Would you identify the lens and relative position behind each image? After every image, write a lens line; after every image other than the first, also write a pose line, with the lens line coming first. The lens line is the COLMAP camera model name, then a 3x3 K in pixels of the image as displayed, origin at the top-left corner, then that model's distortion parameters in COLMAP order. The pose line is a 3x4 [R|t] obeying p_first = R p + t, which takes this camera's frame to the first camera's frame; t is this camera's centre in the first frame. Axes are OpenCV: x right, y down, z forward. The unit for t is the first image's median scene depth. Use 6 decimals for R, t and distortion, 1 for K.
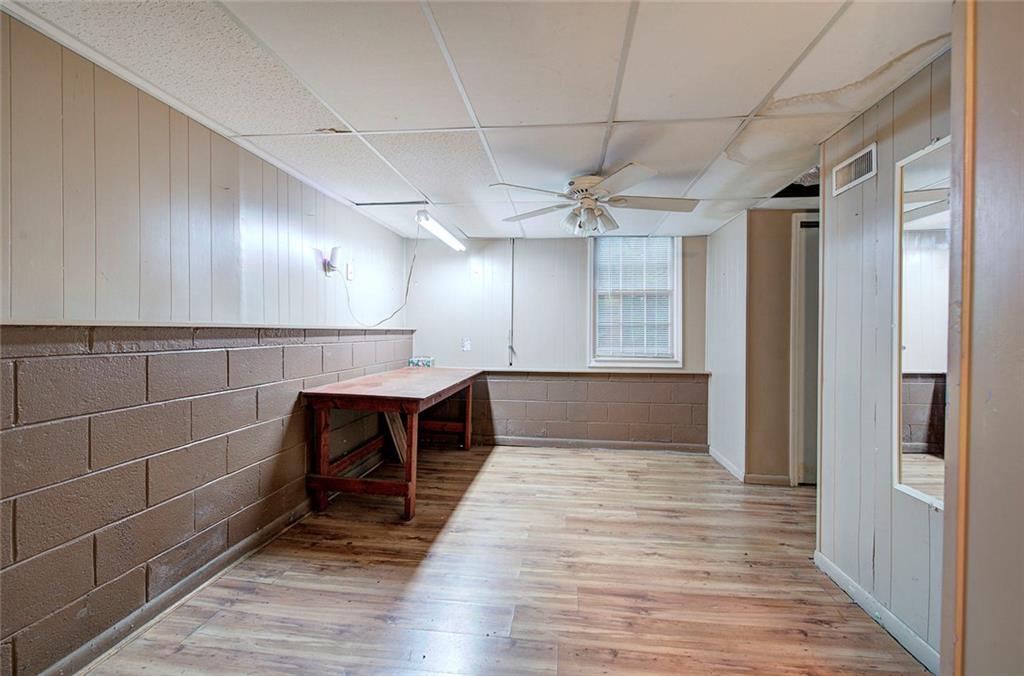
lens RADIAL K [[435.9, 0, 514.3], [0, 435.9, 334.8], [0, 0, 1]] dist [-0.005346, 0.000623]
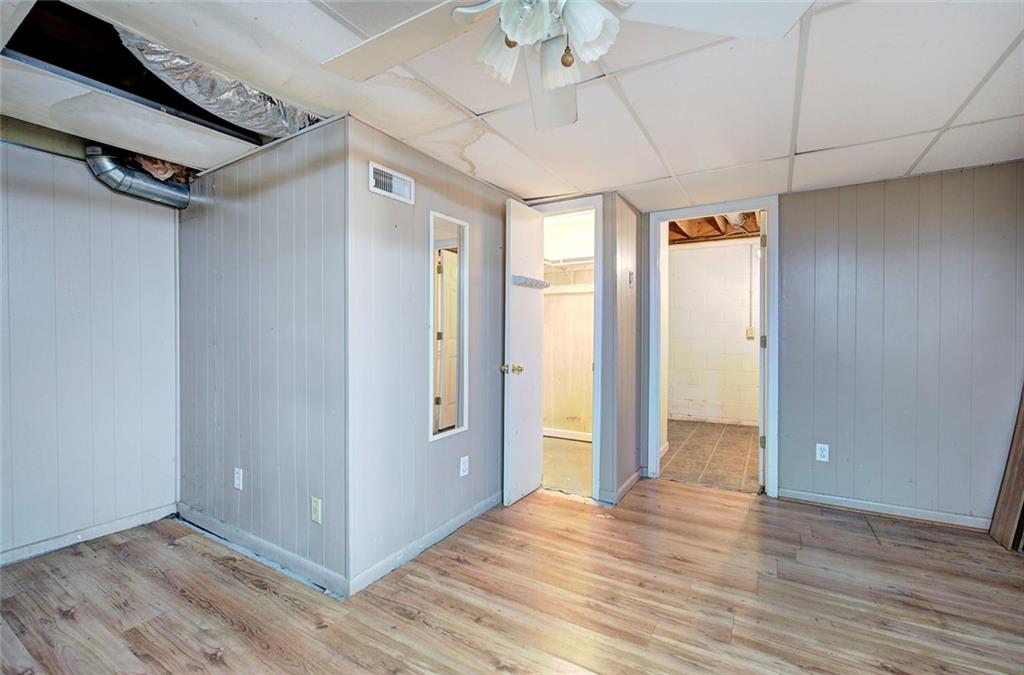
lens RADIAL K [[435.9, 0, 511.4], [0, 435.9, 340.0], [0, 0, 1]] dist [-0.005346, 0.000623]
pose [[-0.912541, -0.013513, 0.408763, 0.059059], [-0.001316, 0.999546, 0.030104, -0.021204], [-0.408984, 0.026933, -0.912144, 2.069210]]
